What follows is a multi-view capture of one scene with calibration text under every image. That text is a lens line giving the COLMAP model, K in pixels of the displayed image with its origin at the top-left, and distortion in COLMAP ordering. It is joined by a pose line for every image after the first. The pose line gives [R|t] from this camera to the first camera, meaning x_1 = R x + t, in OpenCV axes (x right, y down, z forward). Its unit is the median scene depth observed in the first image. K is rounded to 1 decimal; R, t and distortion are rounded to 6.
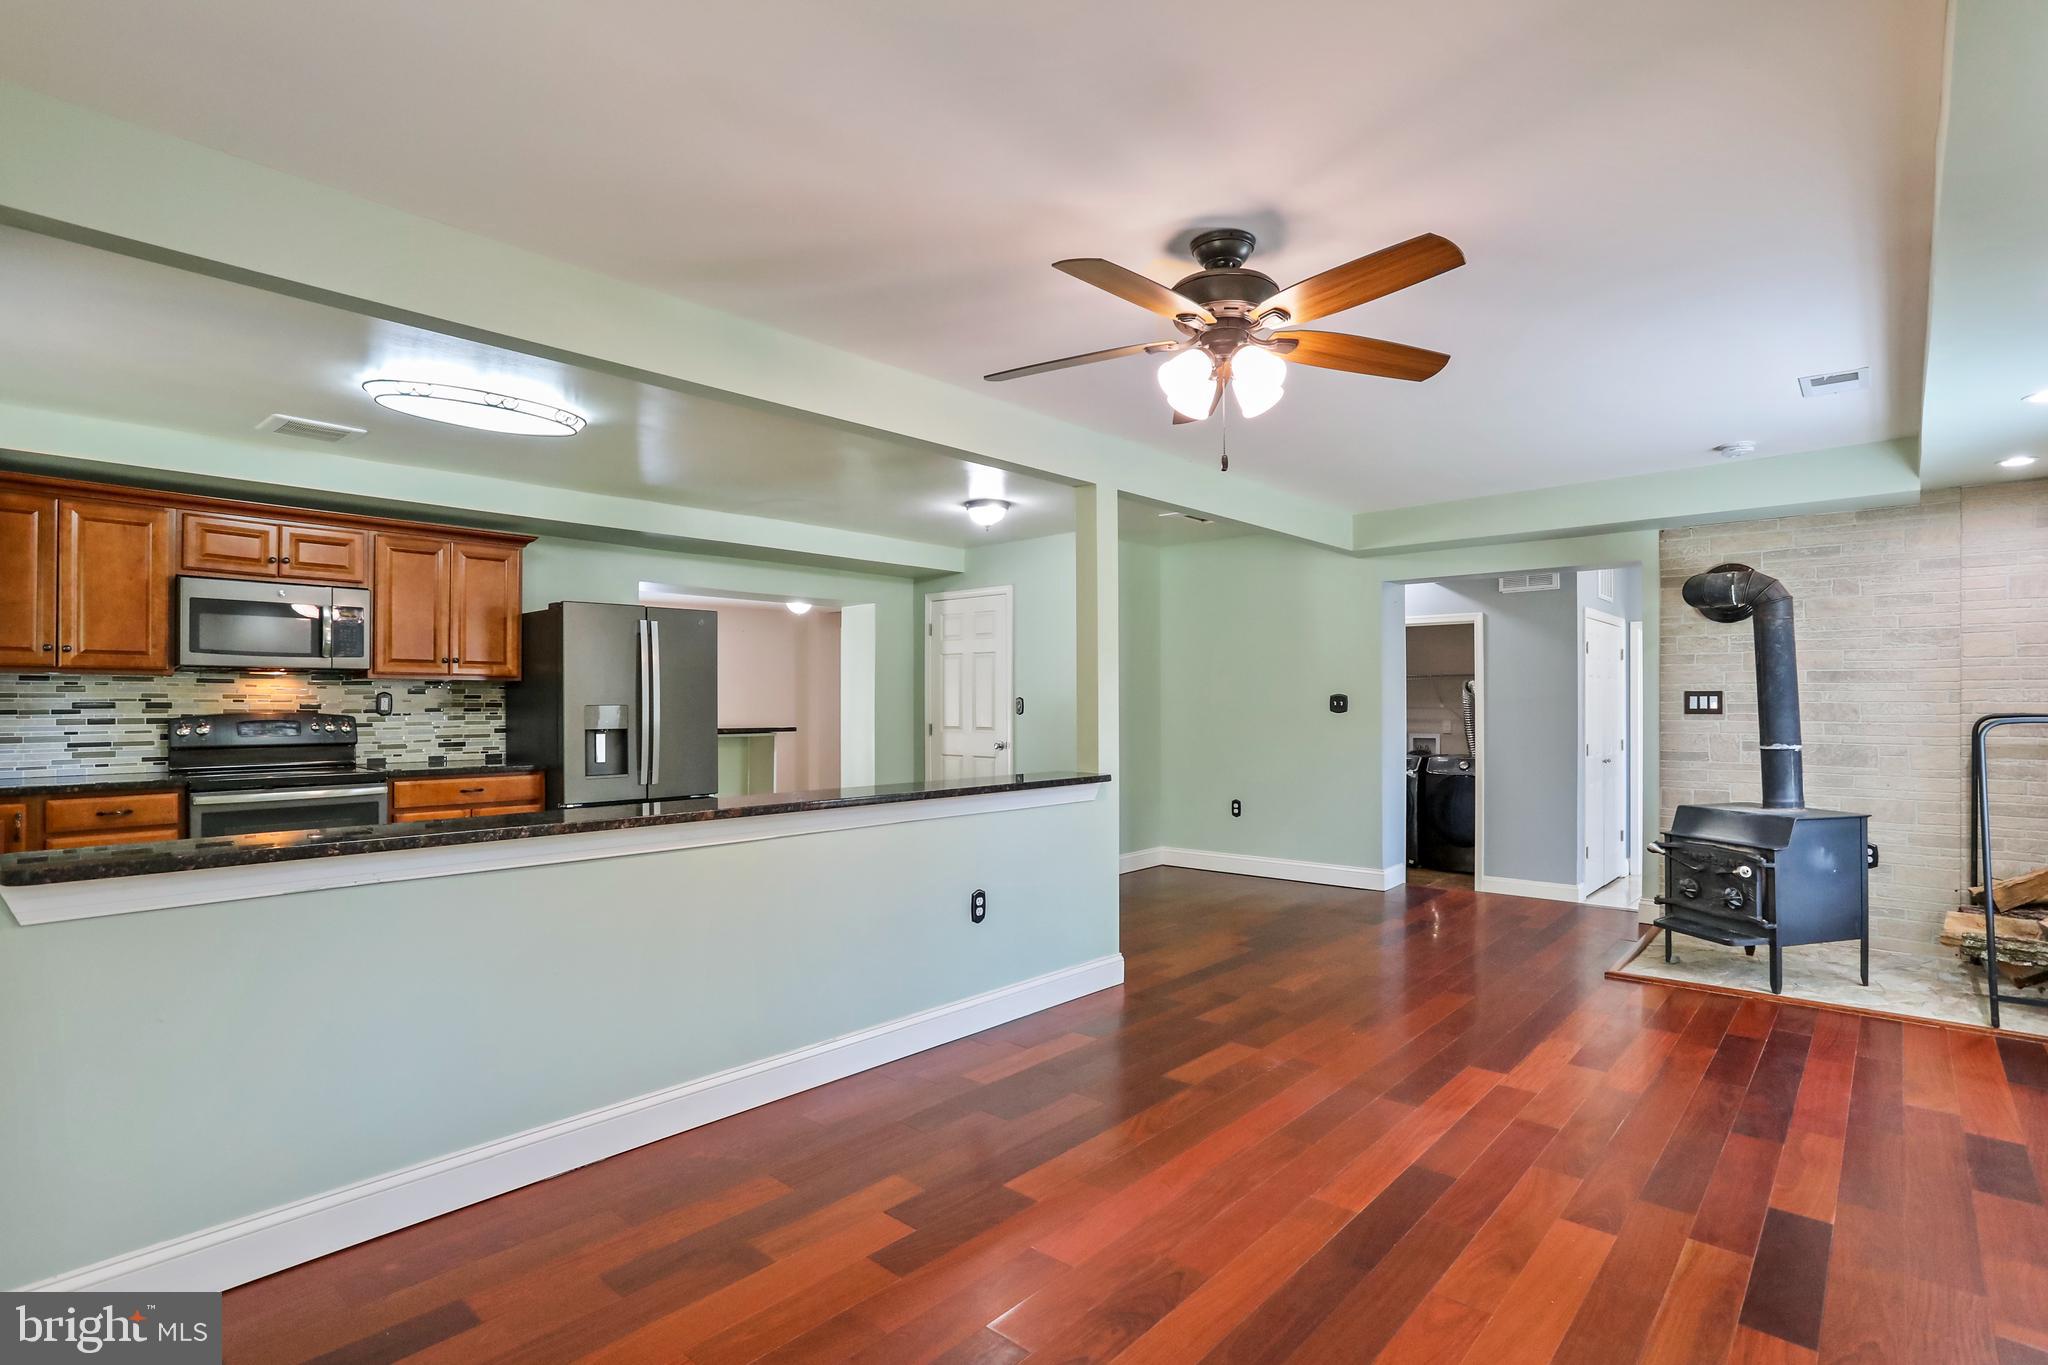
lens RADIAL K [[995.2, 0, 1037.5], [0, 995.2, 704.9], [0, 0, 1]] dist [-0.046051, 0.020138]
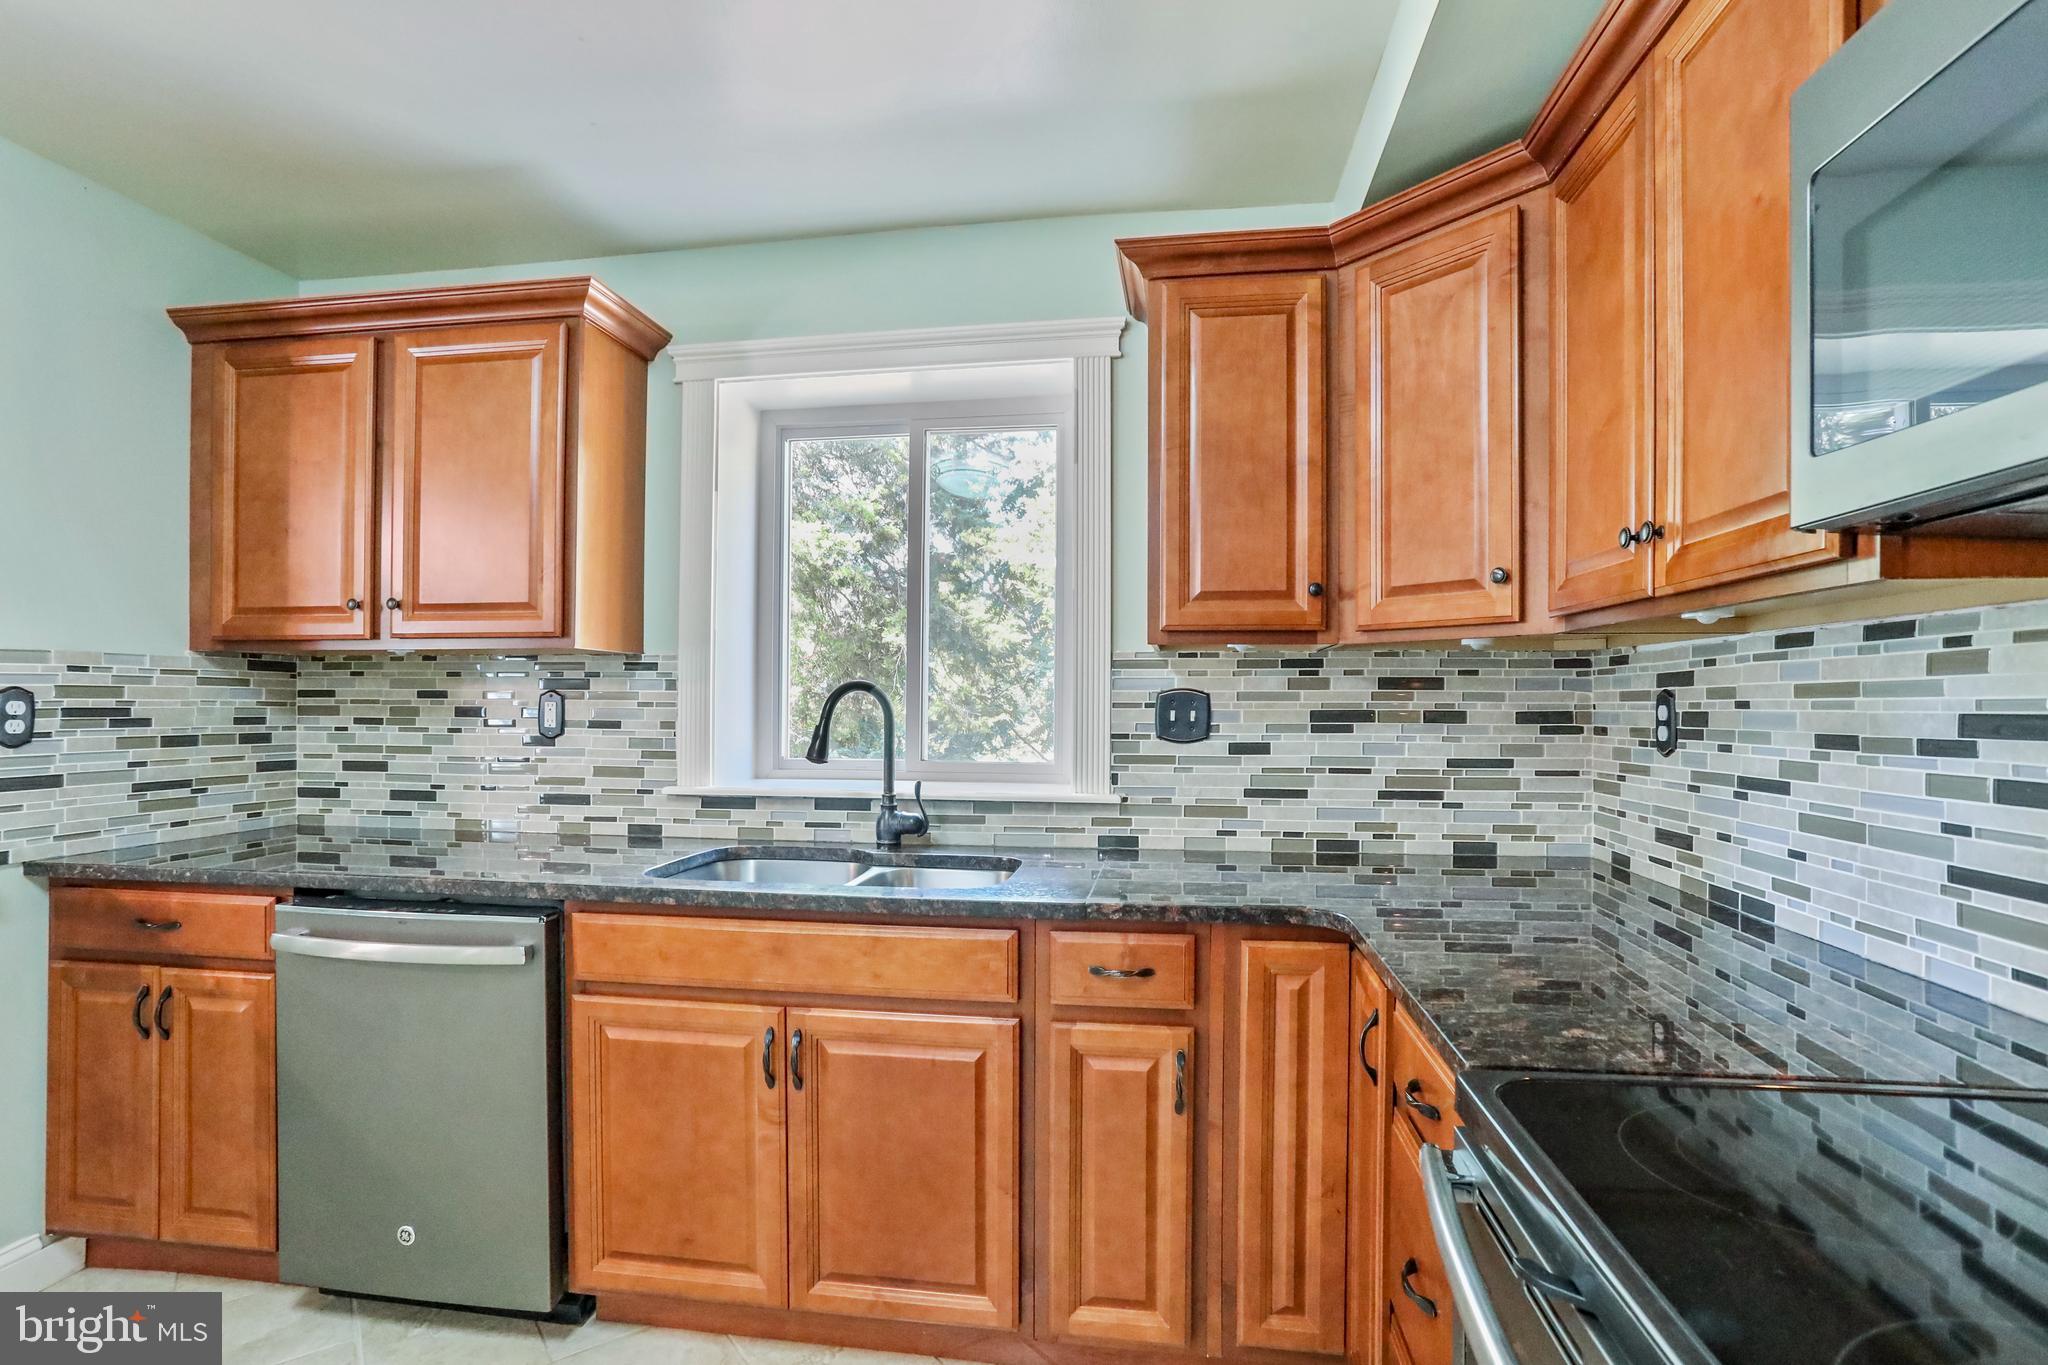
lens RADIAL K [[995.2, 0, 1022.5], [0, 995.2, 709.2], [0, 0, 1]] dist [-0.046051, 0.020138]
pose [[-0.833875, 0.003010, -0.551946, -0.583018], [-0.001348, 0.999971, 0.007489, -0.004877], [0.551952, 0.006989, -0.833846, 0.987278]]
